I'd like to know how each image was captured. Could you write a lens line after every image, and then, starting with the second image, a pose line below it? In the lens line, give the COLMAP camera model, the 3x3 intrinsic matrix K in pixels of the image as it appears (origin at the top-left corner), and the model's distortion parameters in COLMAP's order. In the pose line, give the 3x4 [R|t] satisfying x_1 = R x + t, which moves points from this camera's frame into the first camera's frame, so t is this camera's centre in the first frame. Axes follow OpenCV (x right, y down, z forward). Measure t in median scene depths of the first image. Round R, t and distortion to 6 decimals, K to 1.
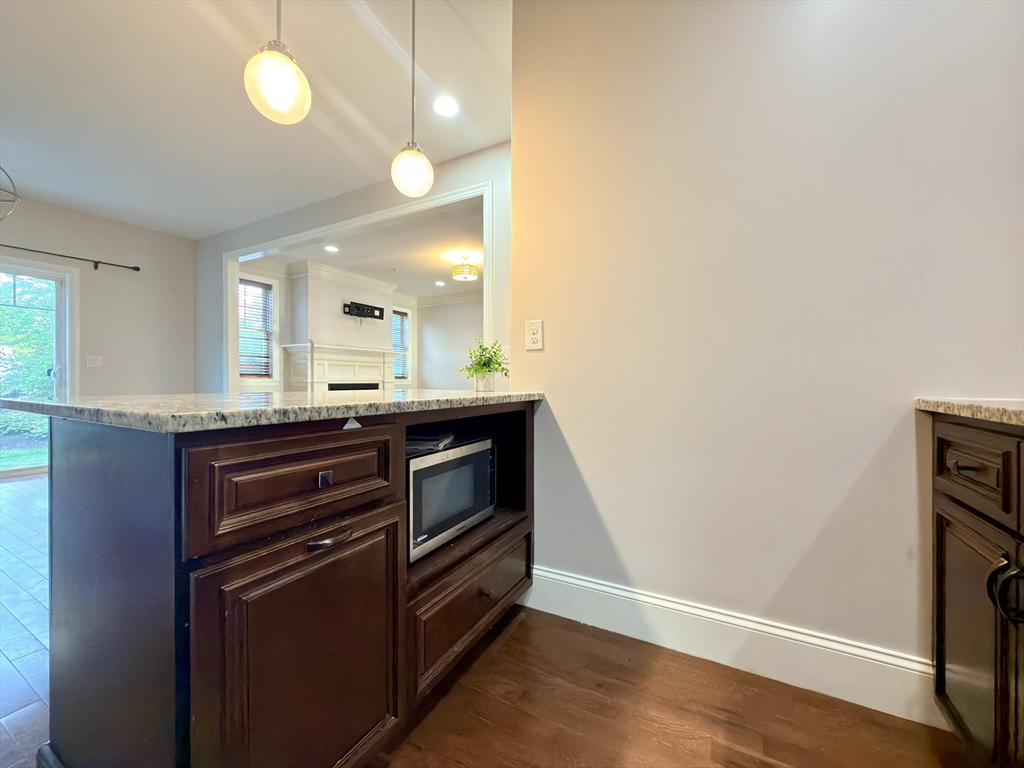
lens RADIAL K [[410.5, 0, 510.0], [0, 410.5, 382.9], [0, 0, 1]] dist [0.004436, -0.000704]
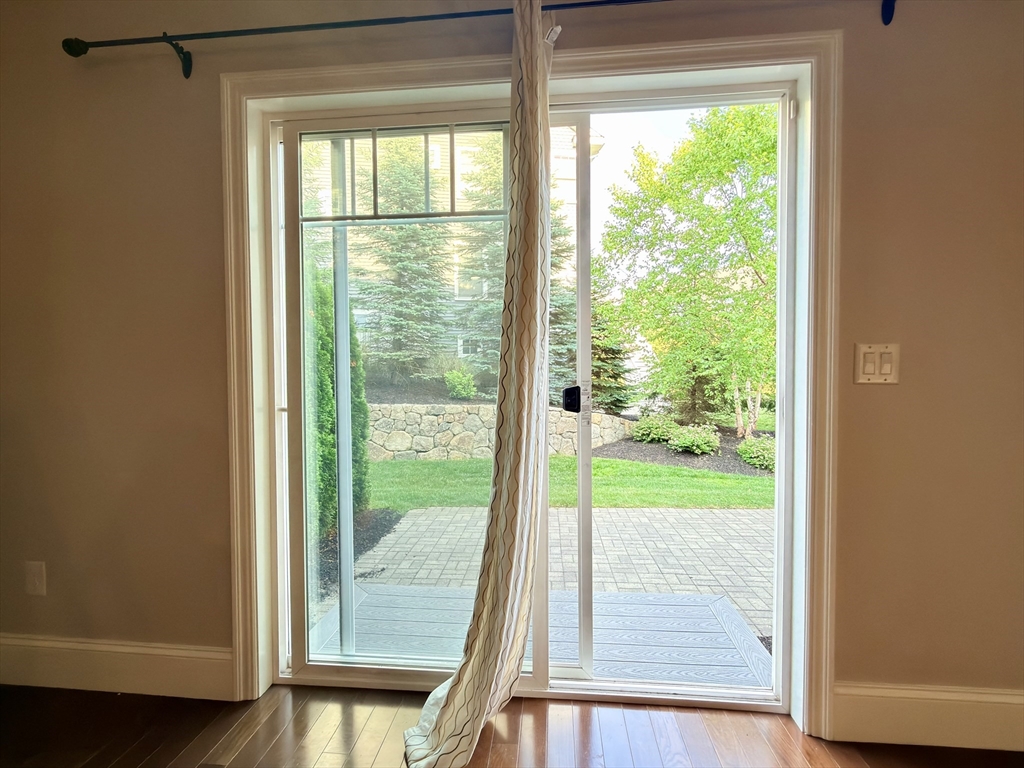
lens RADIAL K [[497.9, 0, 503.9], [0, 497.9, 382.2], [0, 0, 1]] dist [0.002481, -0.000603]
pose [[0.396742, 0.014058, -0.917823, -0.572734], [0.002502, 0.999862, 0.016396, -0.032792], [0.917927, -0.008801, 0.396652, 0.456012]]
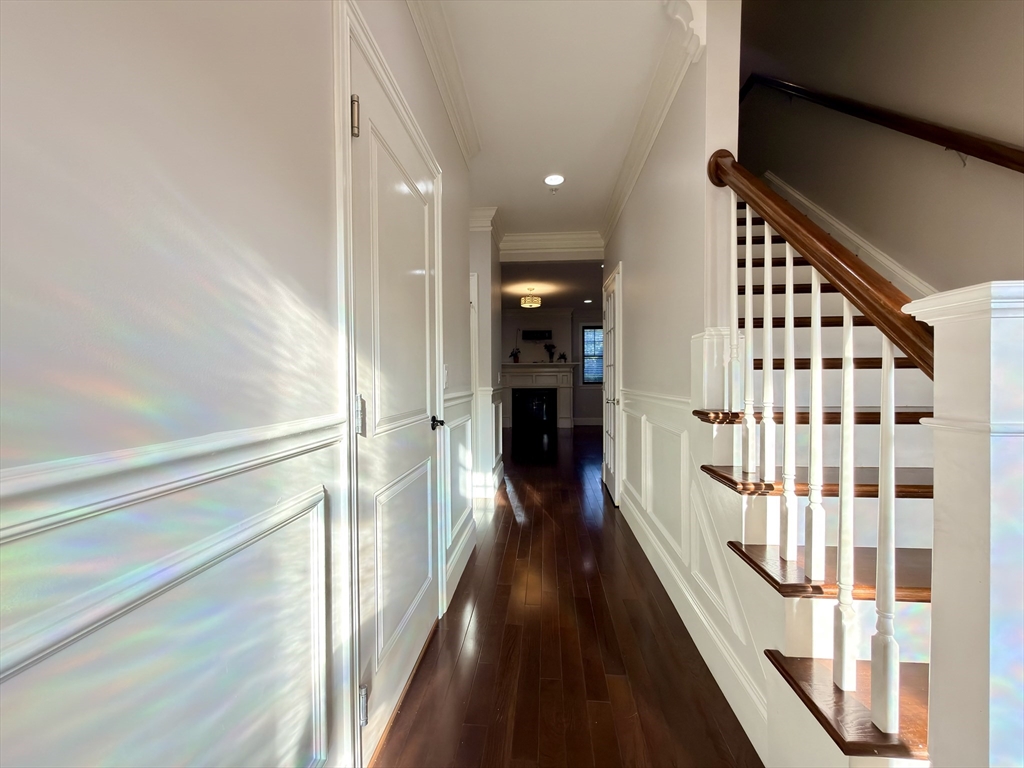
lens RADIAL K [[410.5, 0, 512.1], [0, 410.5, 382.8], [0, 0, 1]] dist [0.004436, -0.000704]
pose [[0.416954, 0.003570, -0.908921, 0.926807], [0.002665, 0.999983, 0.005150, -0.027660], [0.908924, -0.004570, 0.416937, 0.401343]]
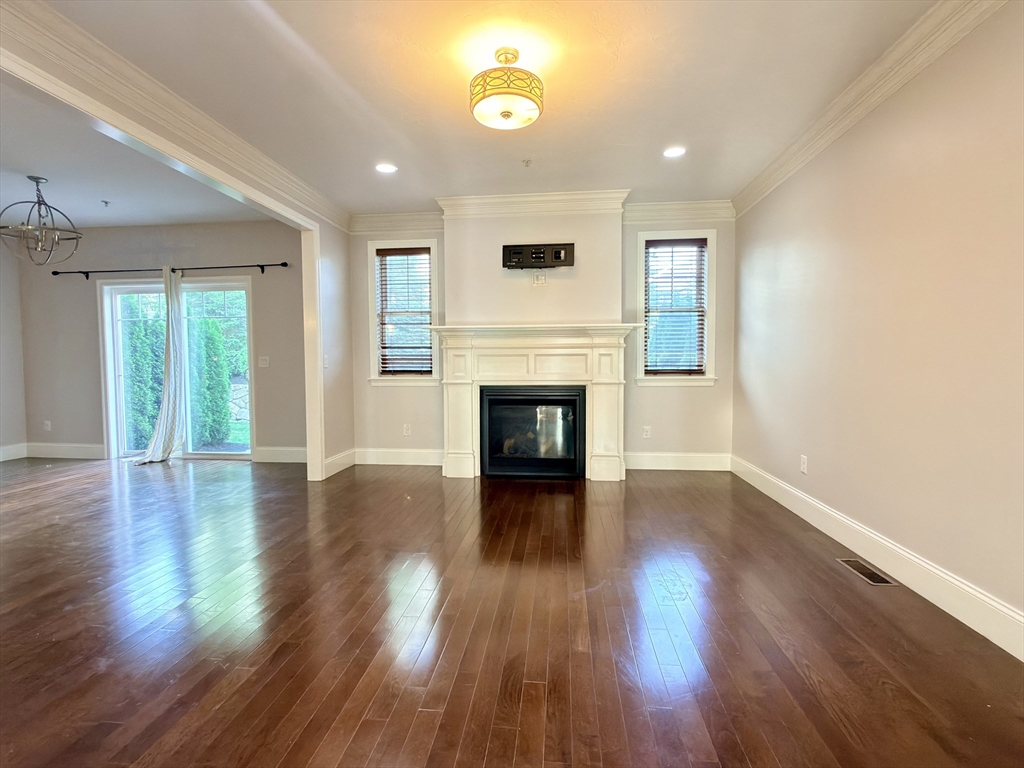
lens RADIAL K [[497.9, 0, 509.7], [0, 497.9, 381.3], [0, 0, 1]] dist [0.002481, -0.000603]
pose [[0.384610, 0.032662, -0.922501, 0.286927], [0.001921, 0.999343, 0.036184, -0.033712], [0.923077, -0.015688, 0.384295, 0.776824]]
